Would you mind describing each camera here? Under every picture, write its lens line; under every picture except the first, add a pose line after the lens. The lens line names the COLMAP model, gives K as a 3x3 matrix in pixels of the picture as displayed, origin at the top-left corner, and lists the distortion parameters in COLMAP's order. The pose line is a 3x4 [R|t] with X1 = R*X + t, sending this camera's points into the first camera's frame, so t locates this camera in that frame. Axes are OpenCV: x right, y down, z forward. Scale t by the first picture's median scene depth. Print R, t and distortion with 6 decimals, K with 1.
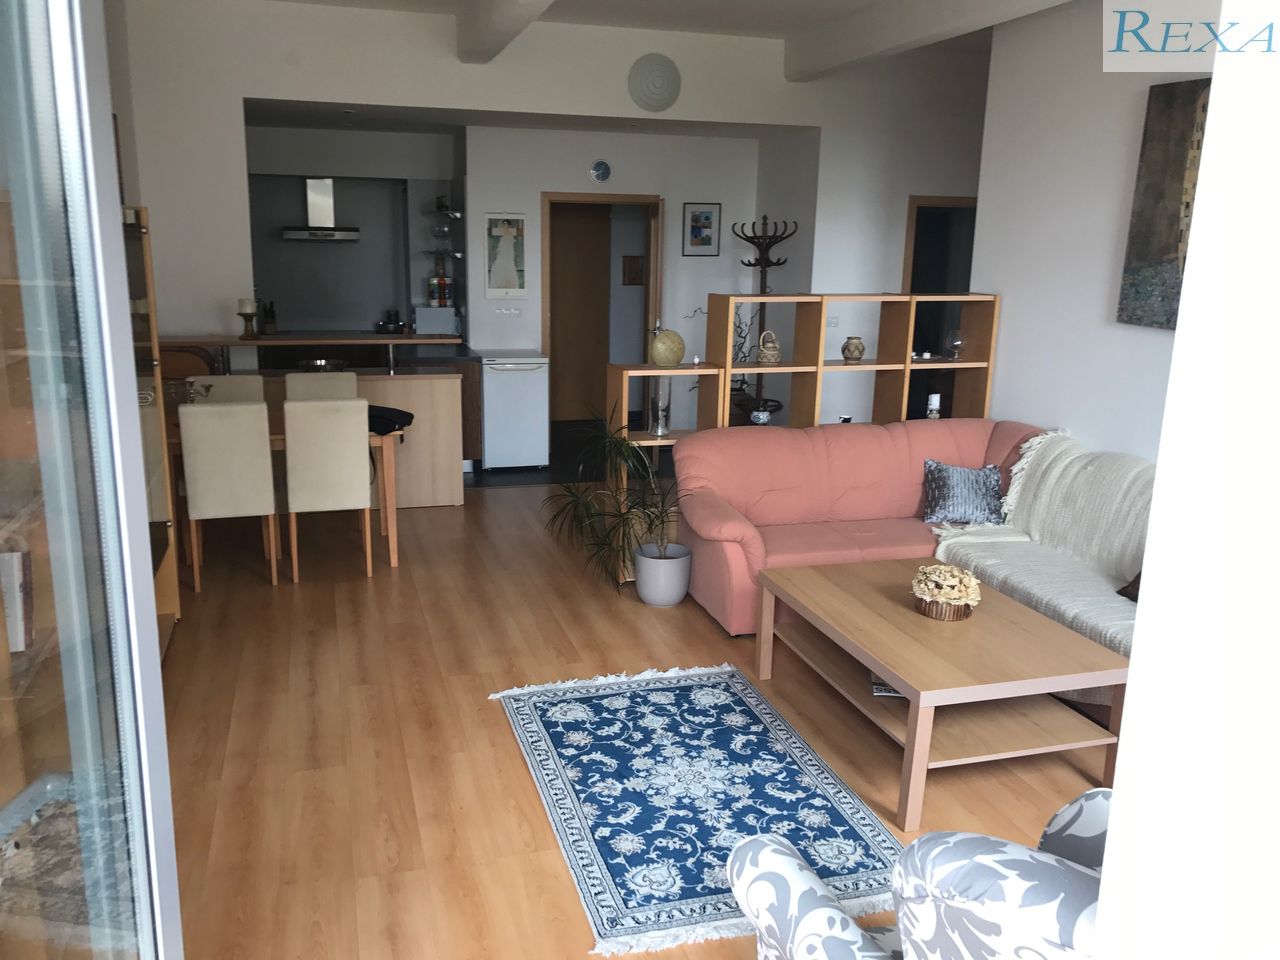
lens RADIAL K [[1048.6, 0, 636.9], [0, 1048.6, 479.9], [0, 0, 1]] dist [0.034032, -0.034271]
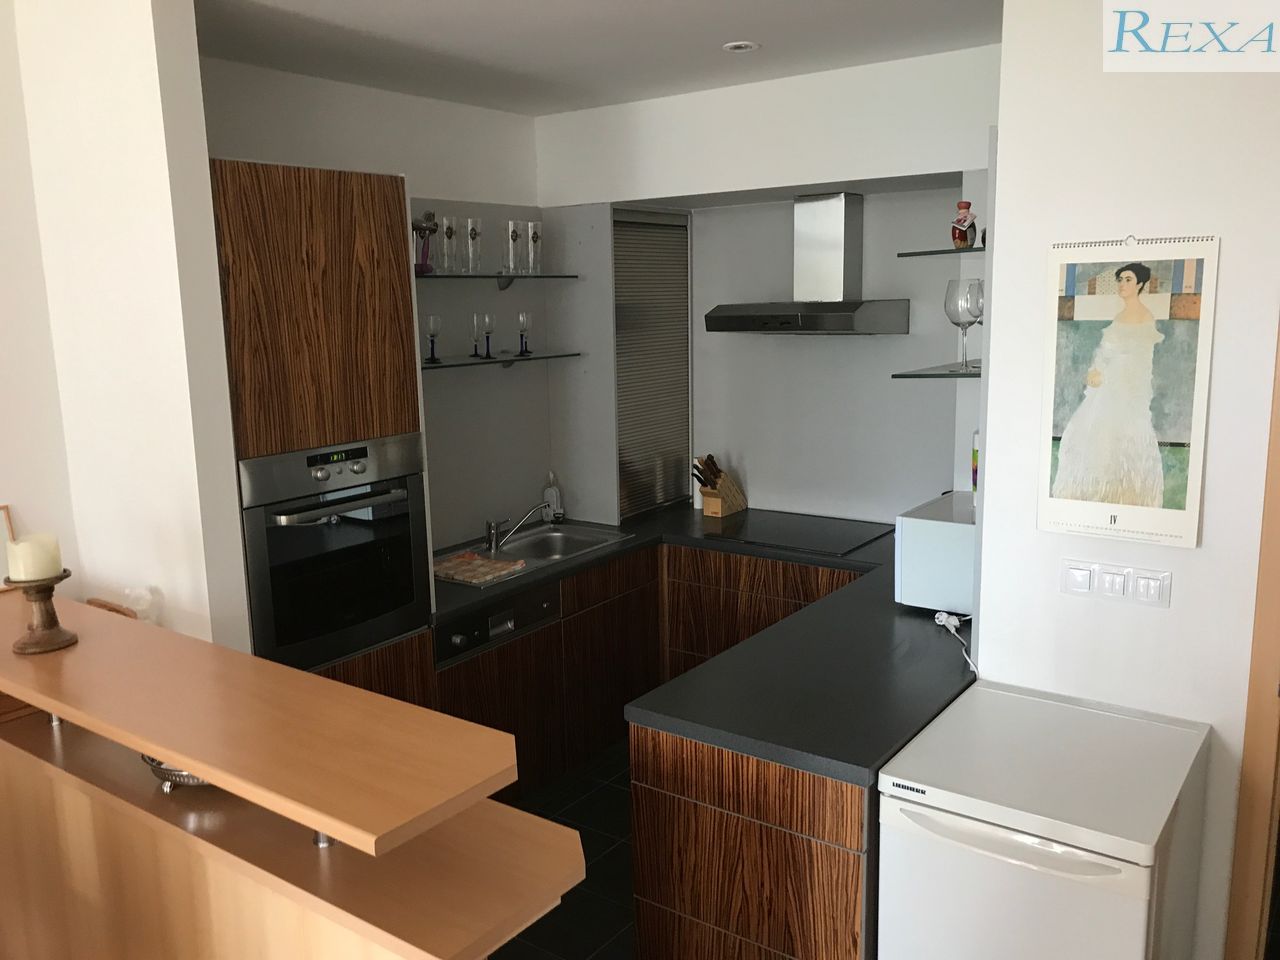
lens RADIAL K [[1048.6, 0, 639.9], [0, 1048.6, 478.0], [0, 0, 1]] dist [0.034032, -0.034271]
pose [[0.612422, 0.109954, -0.782847, 0.034579], [-0.151991, 0.988182, 0.019892, -0.294835], [0.775783, 0.106803, 0.621896, 1.214887]]
